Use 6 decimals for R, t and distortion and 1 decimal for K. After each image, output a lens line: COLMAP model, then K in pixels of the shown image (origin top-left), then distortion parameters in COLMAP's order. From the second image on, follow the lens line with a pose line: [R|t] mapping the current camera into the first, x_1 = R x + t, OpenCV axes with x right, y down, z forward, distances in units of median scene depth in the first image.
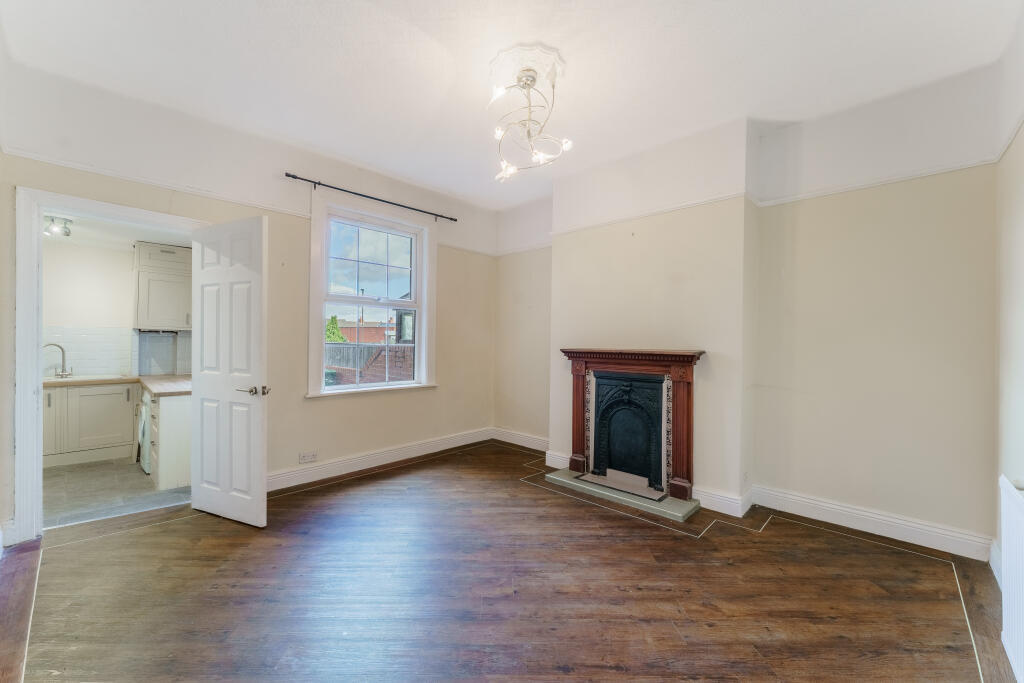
lens RADIAL K [[410.5, 0, 512.0], [0, 410.5, 341.5], [0, 0, 1]] dist [0.000102, -0.000005]
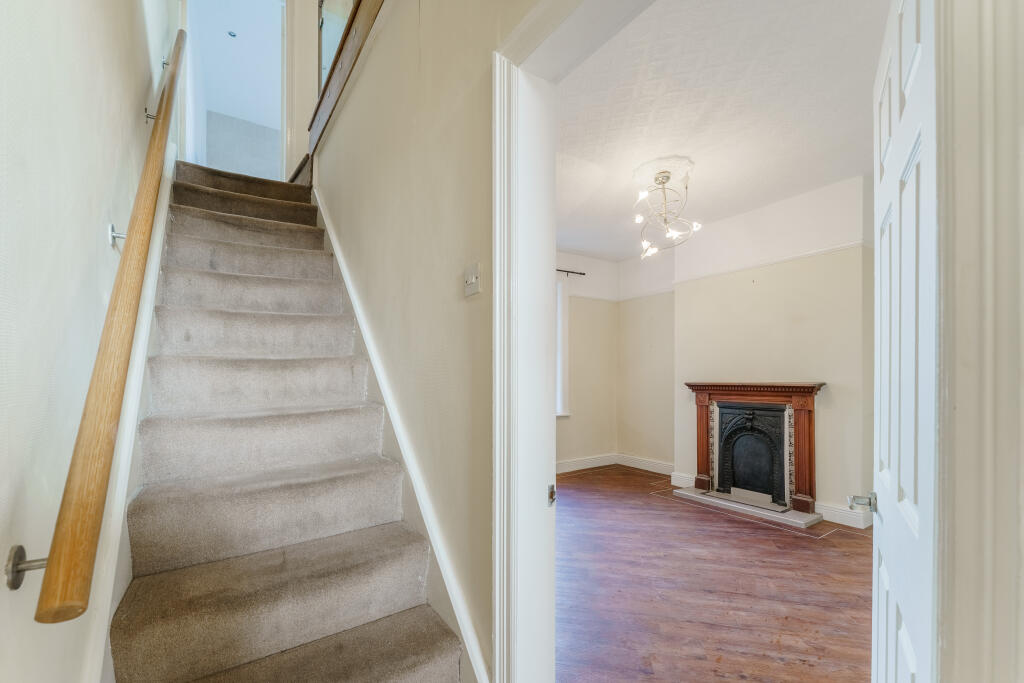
lens RADIAL K [[421.0, 0, 506.3], [0, 421.0, 377.2], [0, 0, 1]] dist [-0.000203, -0.000068]
pose [[0.969939, -0.014576, -0.242910, -0.098460], [0.014259, 0.999894, -0.003064, -0.001292], [0.242929, -0.000492, 0.970044, -0.326961]]
